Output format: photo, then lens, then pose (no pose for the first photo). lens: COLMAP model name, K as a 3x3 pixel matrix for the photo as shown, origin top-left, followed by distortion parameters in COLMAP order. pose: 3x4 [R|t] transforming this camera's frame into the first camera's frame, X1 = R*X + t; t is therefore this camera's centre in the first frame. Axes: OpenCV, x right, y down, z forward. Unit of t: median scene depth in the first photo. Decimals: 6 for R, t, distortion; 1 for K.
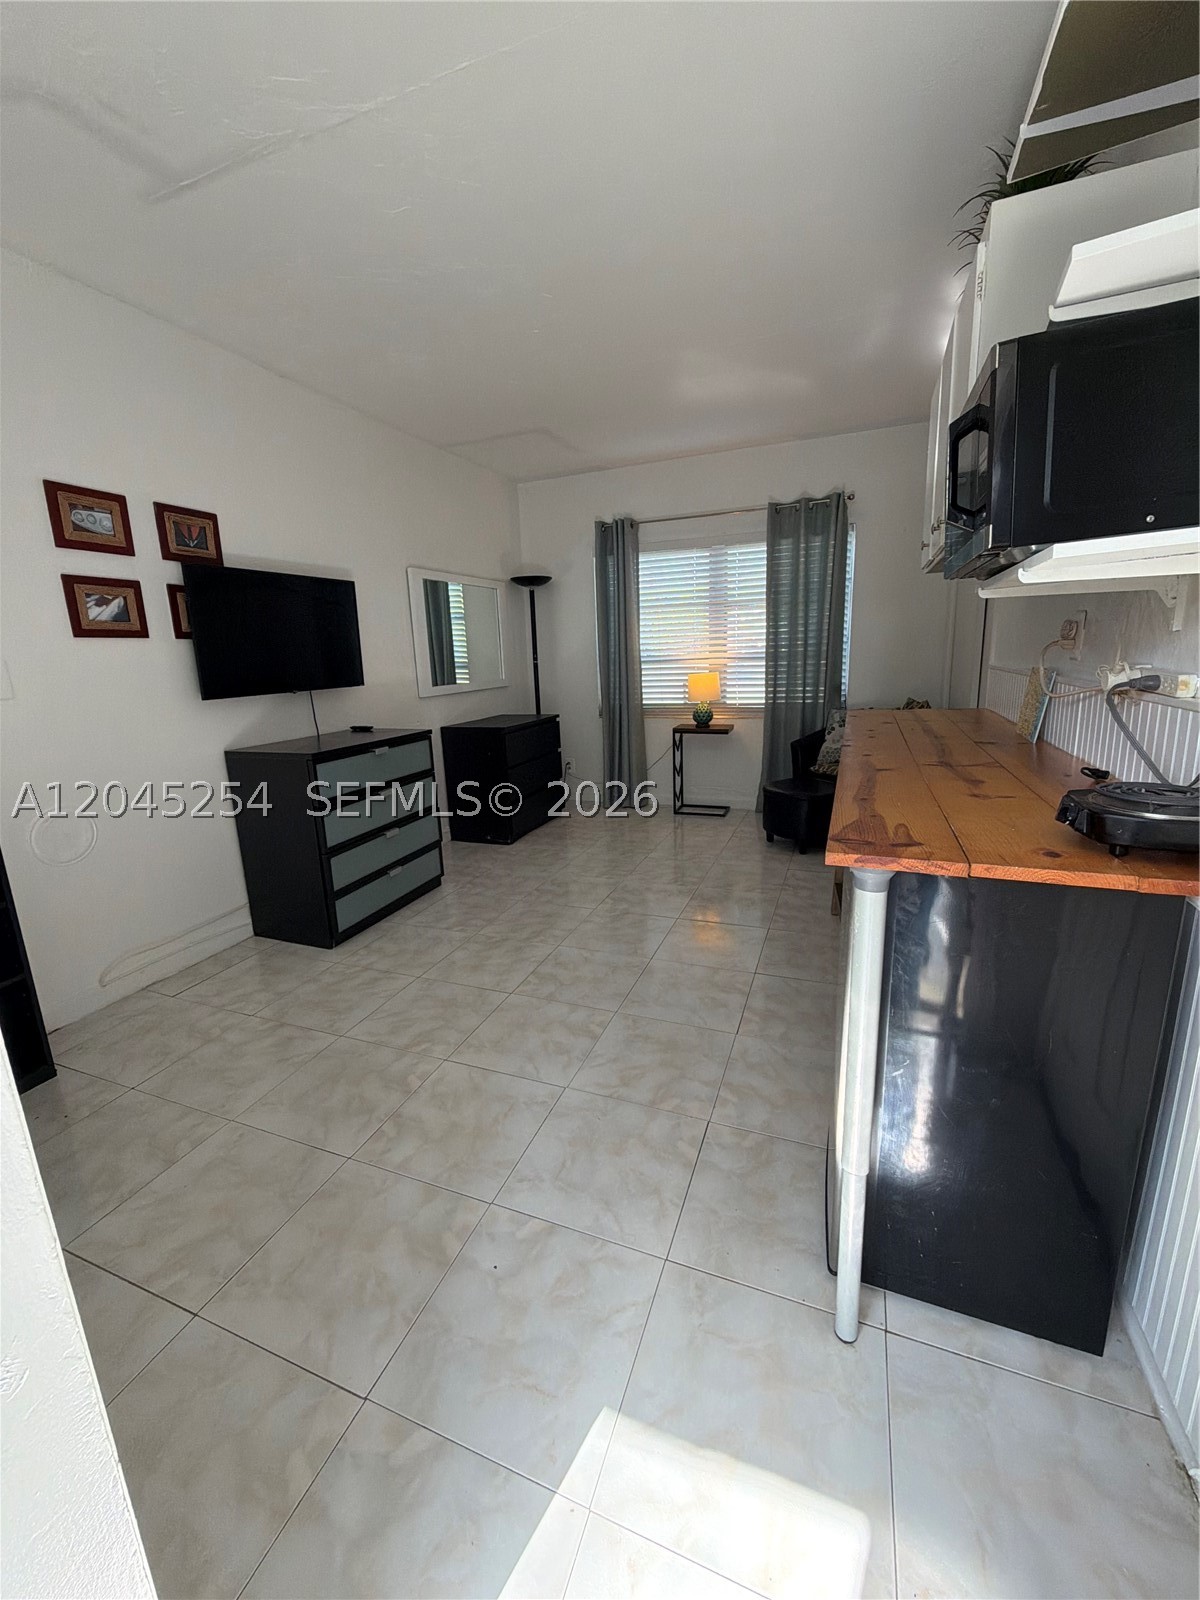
lens RADIAL K [[634.6, 0, 600.0], [0, 634.6, 800.0], [0, 0, 1]] dist [-0.000722, 0.000053]
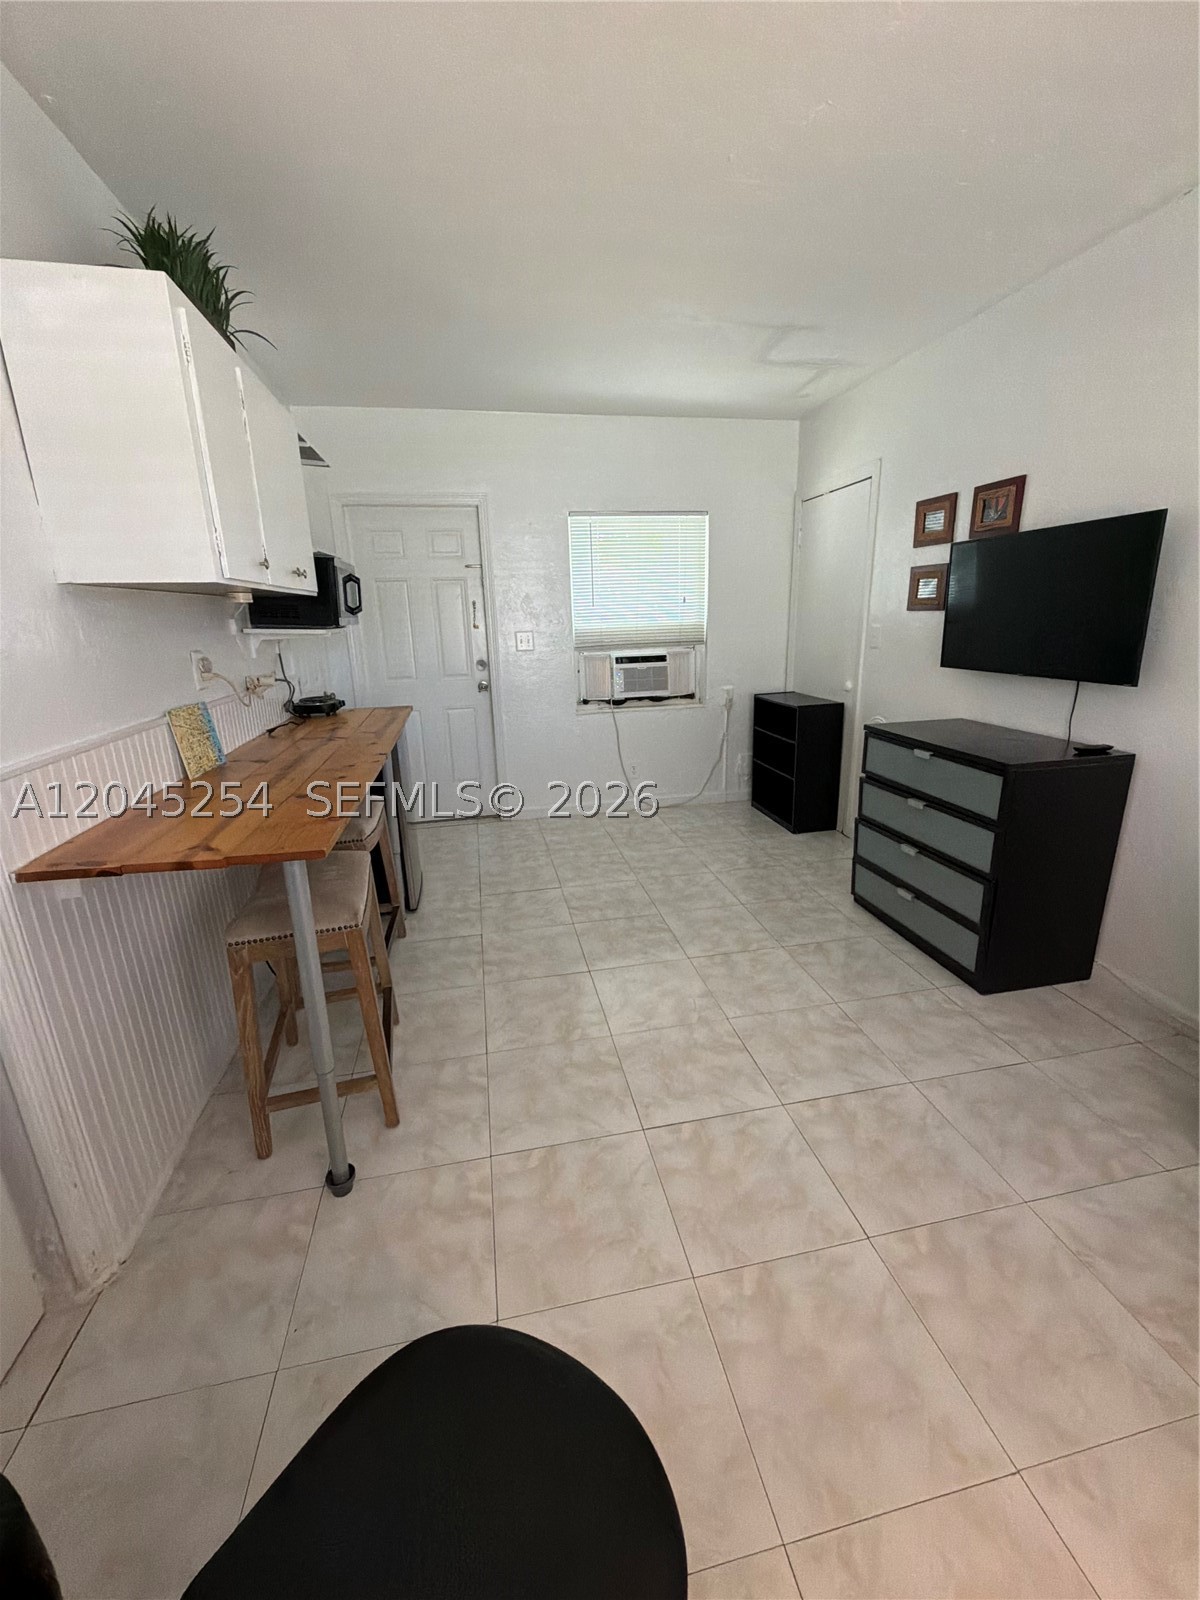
lens RADIAL K [[634.6, 0, 600.0], [0, 634.6, 800.0], [0, 0, 1]] dist [-0.000722, 0.000053]
pose [[-0.838356, 0.208260, -0.503773, 0.543148], [-0.071252, 0.874352, 0.480033, -0.484595], [0.540447, 0.438333, -0.718179, 1.715561]]
